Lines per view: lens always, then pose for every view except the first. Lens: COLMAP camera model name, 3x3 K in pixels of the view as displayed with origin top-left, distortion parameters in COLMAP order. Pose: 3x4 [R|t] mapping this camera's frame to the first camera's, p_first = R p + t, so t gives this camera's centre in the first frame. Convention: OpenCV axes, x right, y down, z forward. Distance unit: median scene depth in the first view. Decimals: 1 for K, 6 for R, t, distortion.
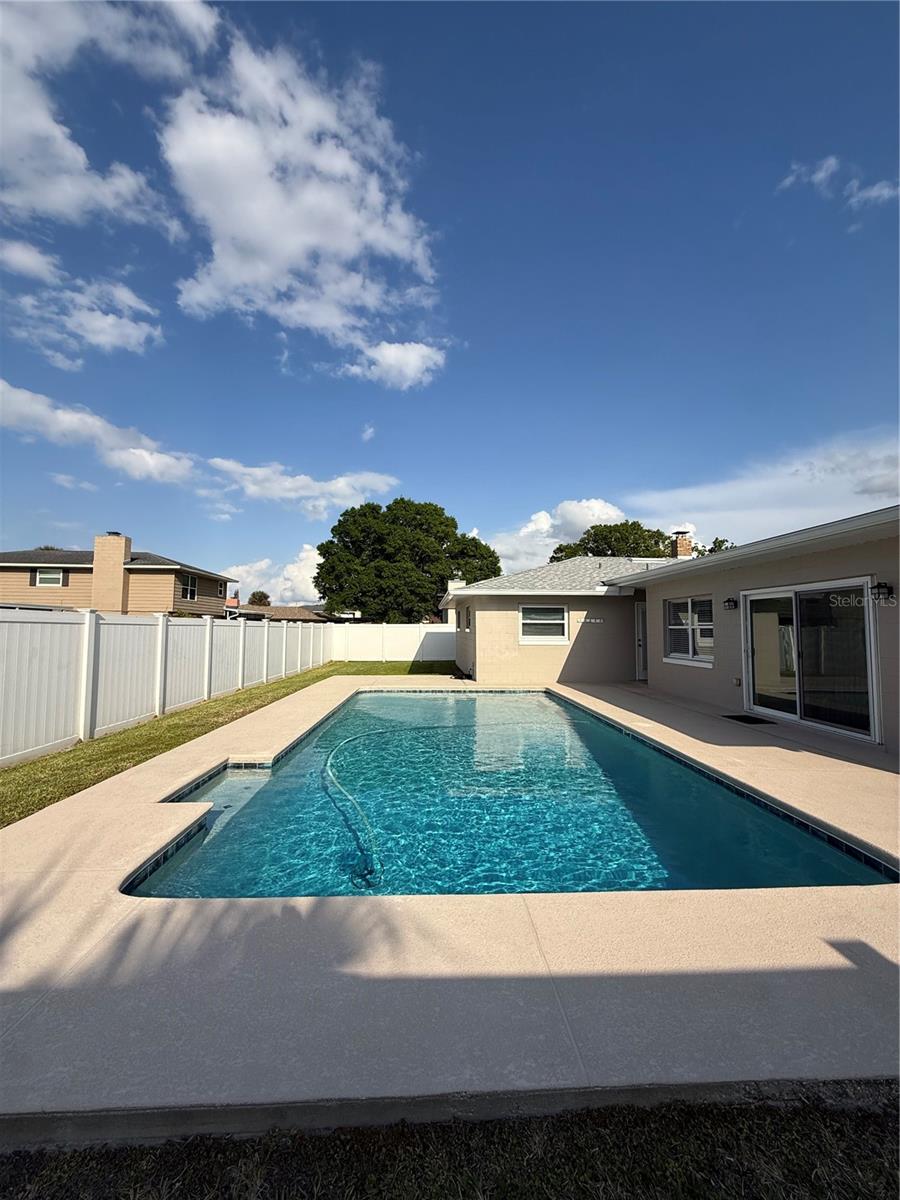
lens RADIAL K [[476.7, 0, 450.7], [0, 476.7, 597.8], [0, 0, 1]] dist [0.000102, -0.000037]
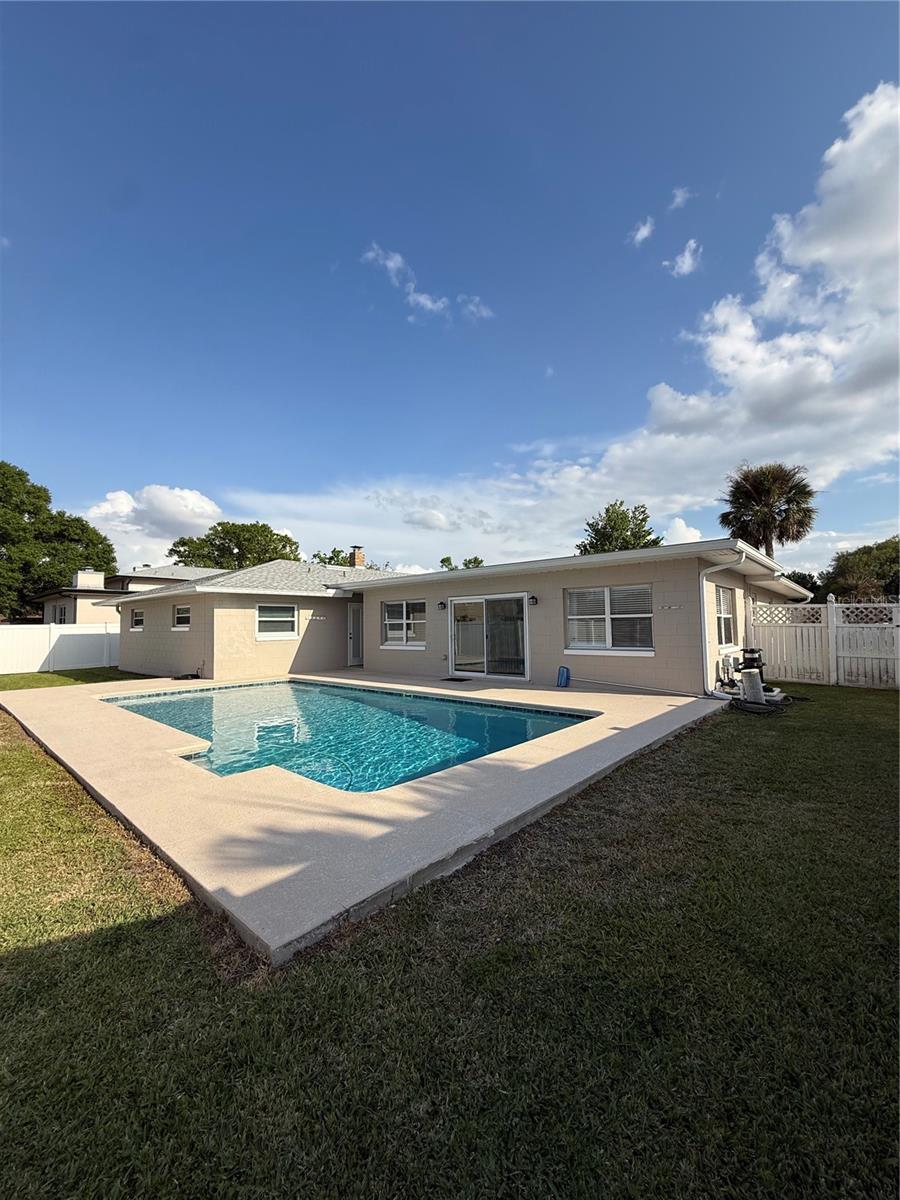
lens RADIAL K [[476.7, 0, 450.7], [0, 476.7, 597.8], [0, 0, 1]] dist [0.000102, -0.000037]
pose [[0.696669, 0.027971, 0.716847, -0.267054], [-0.027846, 0.999541, -0.011939, 0.002834], [-0.716852, -0.011644, 0.697128, -0.038033]]
